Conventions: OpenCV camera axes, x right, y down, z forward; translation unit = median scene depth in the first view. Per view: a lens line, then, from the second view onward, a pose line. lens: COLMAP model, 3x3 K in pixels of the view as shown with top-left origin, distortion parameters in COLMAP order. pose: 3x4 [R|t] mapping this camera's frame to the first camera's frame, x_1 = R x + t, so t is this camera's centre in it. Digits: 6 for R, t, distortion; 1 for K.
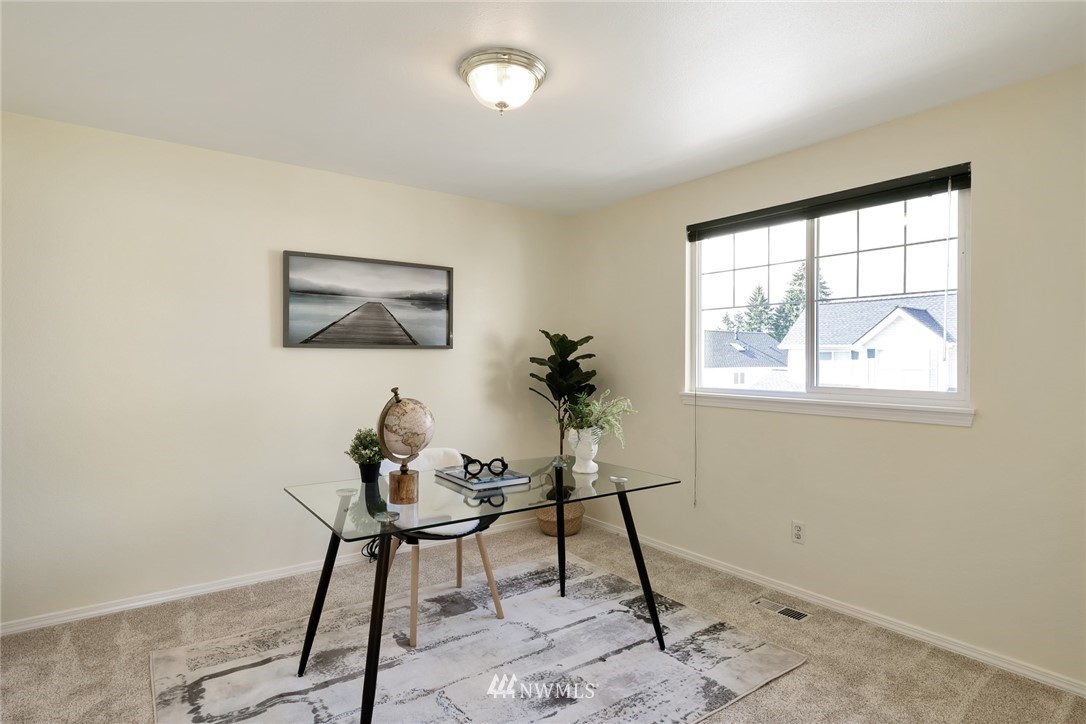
lens RADIAL K [[584.6, 0, 542.2], [0, 584.6, 361.5], [0, 0, 1]] dist [0.005087, 0.001508]
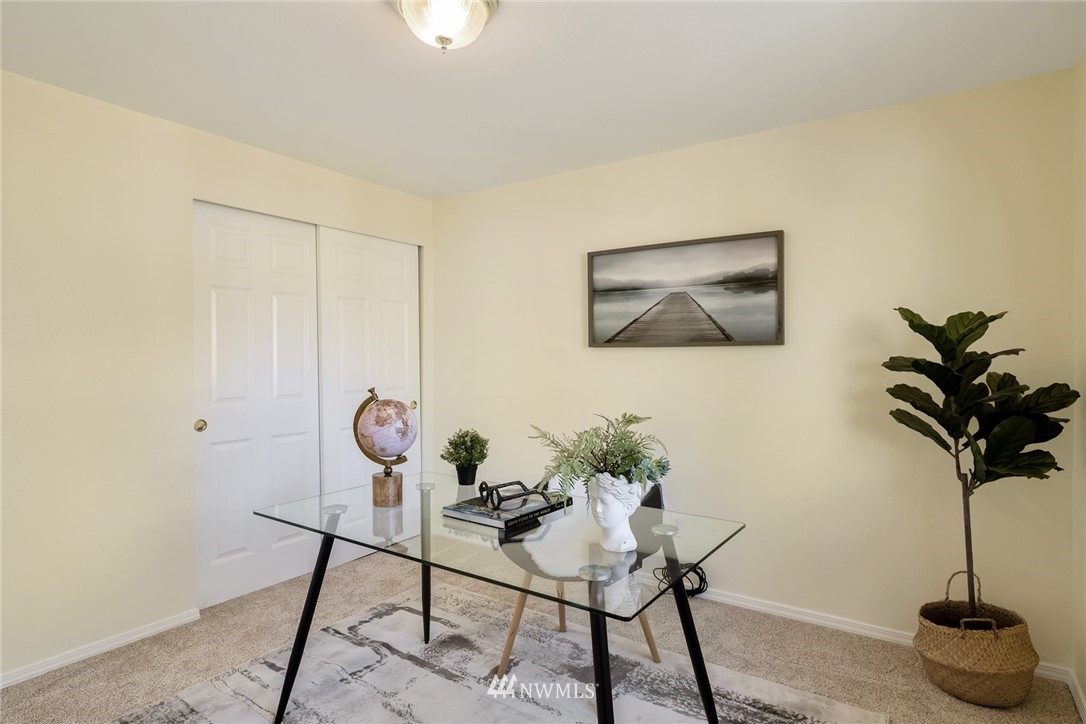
lens RADIAL K [[584.6, 0, 543.3], [0, 584.6, 358.1], [0, 0, 1]] dist [0.005087, 0.001508]
pose [[0.339917, 0.001882, -0.940454, 0.466332], [-0.004409, 0.999990, 0.000408, -0.005018], [0.940445, 0.004008, 0.339922, 0.542754]]
